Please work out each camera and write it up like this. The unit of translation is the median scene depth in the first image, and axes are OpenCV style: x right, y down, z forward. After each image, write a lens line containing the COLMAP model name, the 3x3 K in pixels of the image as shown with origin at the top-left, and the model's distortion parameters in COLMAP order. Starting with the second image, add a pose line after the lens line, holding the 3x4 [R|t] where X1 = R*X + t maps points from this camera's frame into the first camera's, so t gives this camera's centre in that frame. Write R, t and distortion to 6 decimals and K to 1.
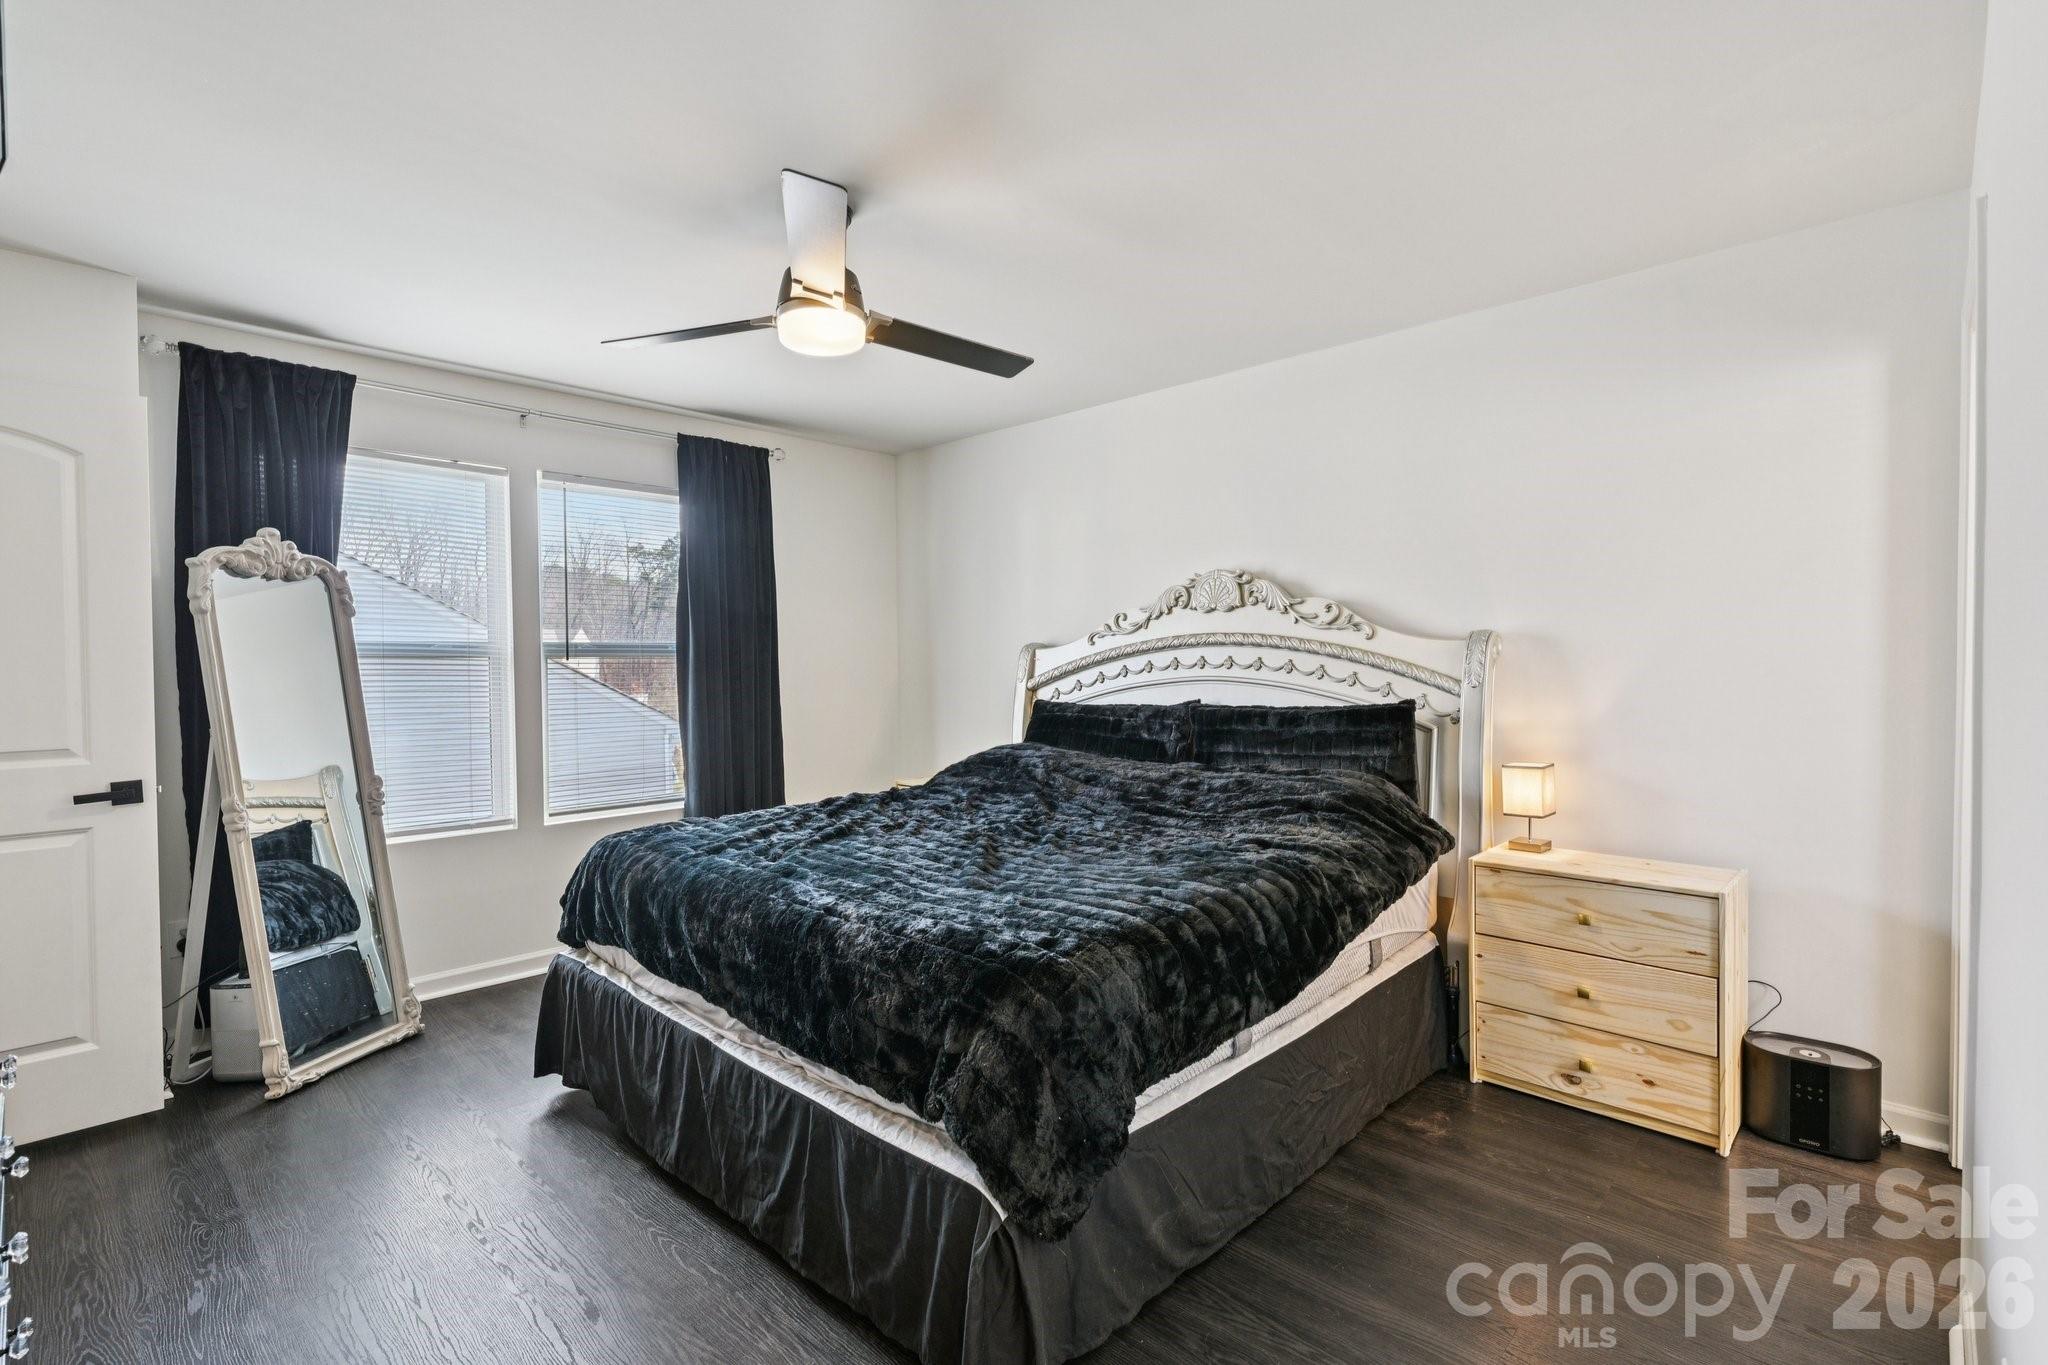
lens RADIAL K [[949.6, 0, 1016.0], [0, 949.6, 678.2], [0, 0, 1]] dist [0.000950, -0.000267]
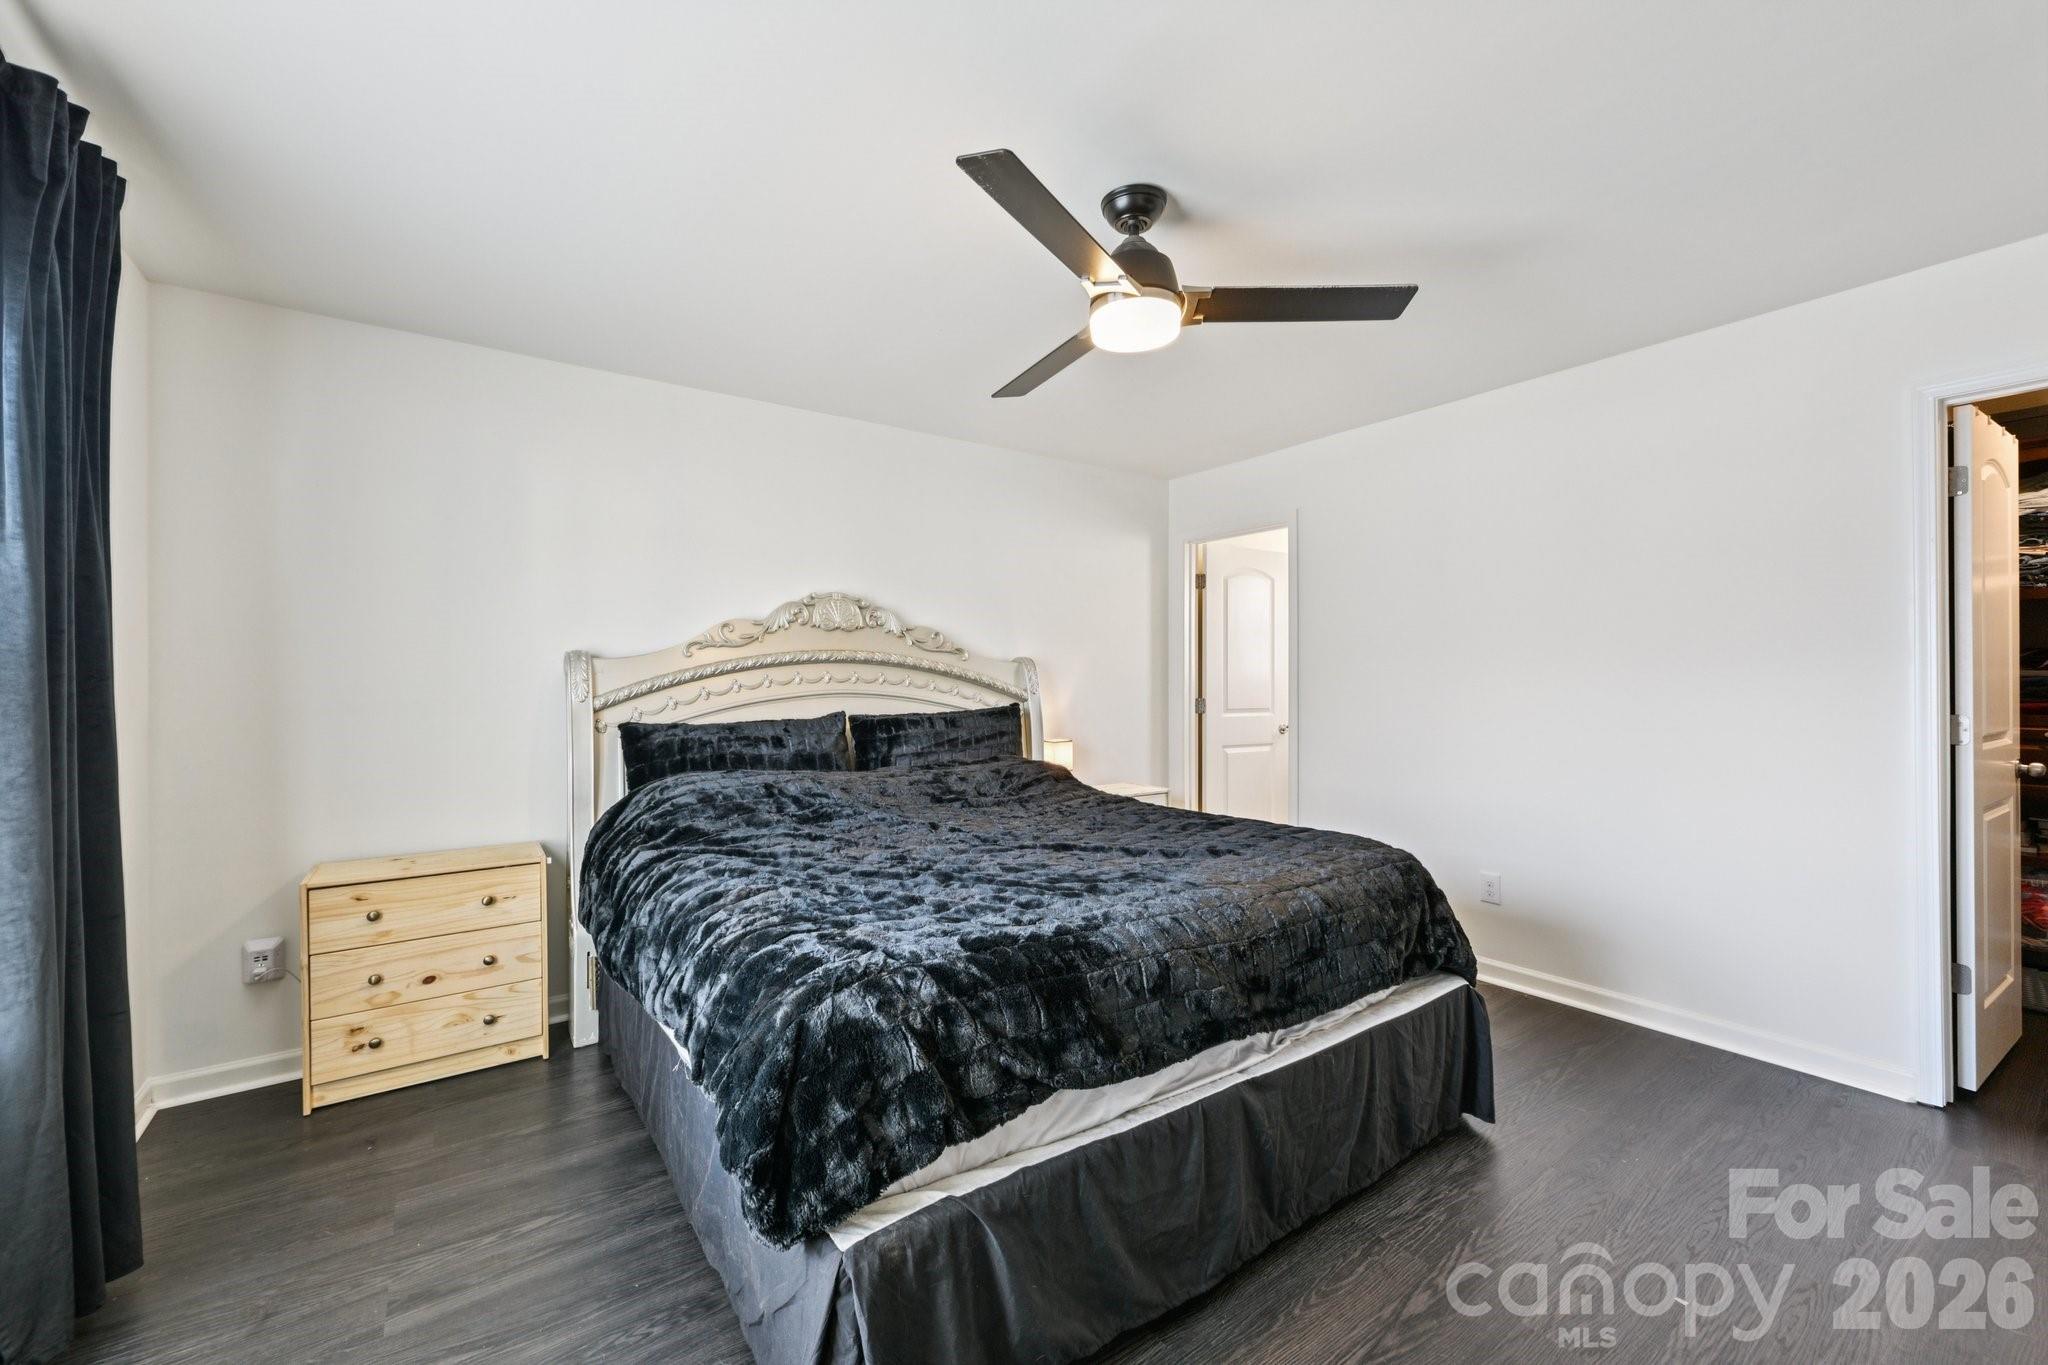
lens RADIAL K [[804.7, 0, 1016.5], [0, 804.7, 676.9], [0, 0, 1]] dist [0.000258, 0.000384]
pose [[0.186969, 0.007601, 0.982336, -0.671023], [0.015511, 0.999823, -0.010689, -0.003941], [-0.982243, 0.017235, 0.186818, 0.629312]]
